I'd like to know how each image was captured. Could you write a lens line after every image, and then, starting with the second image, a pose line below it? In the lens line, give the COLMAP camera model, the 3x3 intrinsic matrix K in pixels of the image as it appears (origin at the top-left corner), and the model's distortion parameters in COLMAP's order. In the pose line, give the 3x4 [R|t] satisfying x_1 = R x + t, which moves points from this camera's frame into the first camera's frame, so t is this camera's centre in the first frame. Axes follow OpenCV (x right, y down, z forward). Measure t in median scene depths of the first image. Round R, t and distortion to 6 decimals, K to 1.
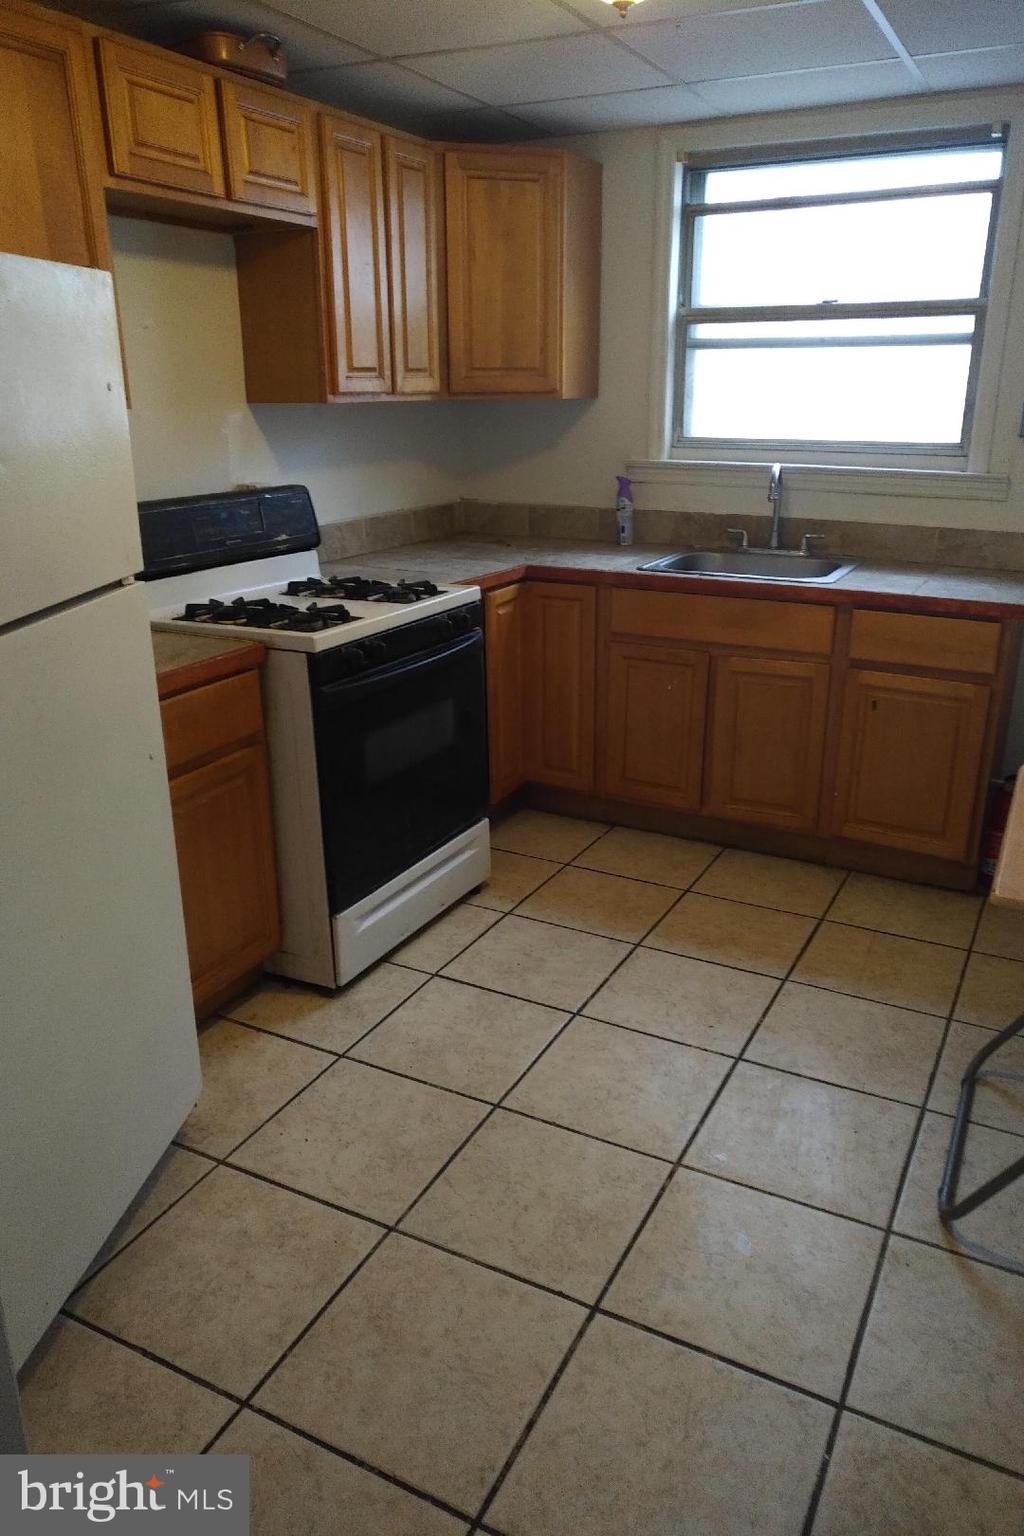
lens RADIAL K [[1106.4, 0, 512.0], [0, 1106.4, 768.0], [0, 0, 1]] dist [0.005634, -0.000234]
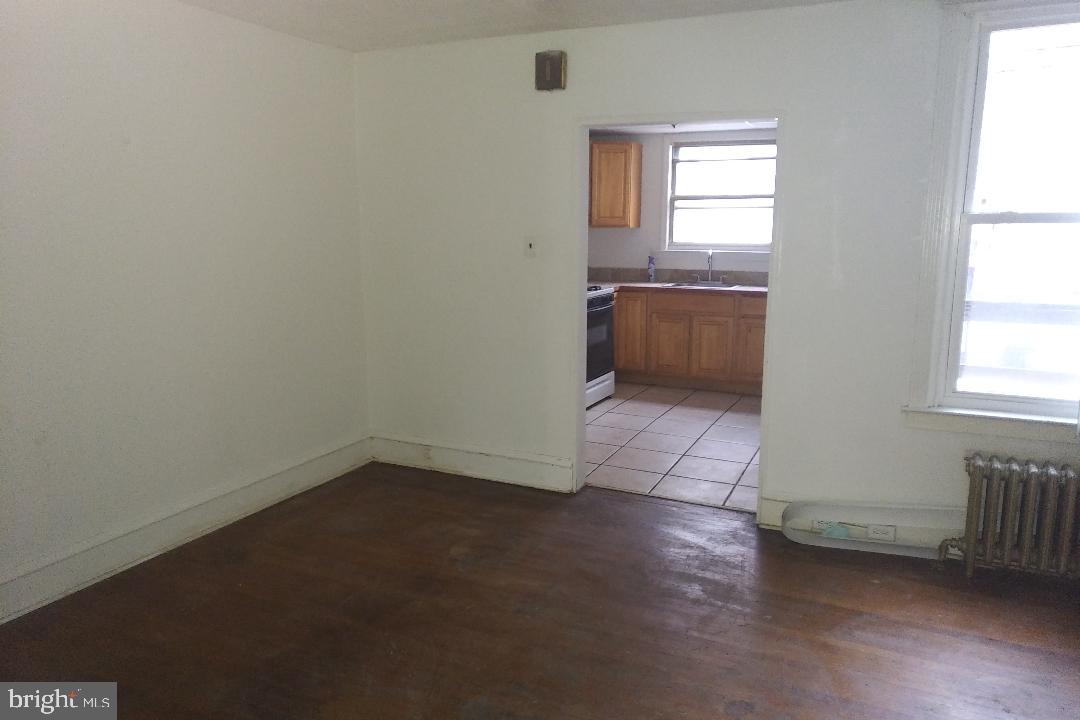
lens RADIAL K [[764.1, 0, 540.0], [0, 764.1, 360.0], [0, 0, 1]] dist [0.085091, 0.001501]
pose [[0.999131, -0.001530, 0.041659, -0.308307], [0.008020, 0.987715, -0.156062, 0.338832], [-0.040908, 0.156260, 0.986868, -0.965814]]
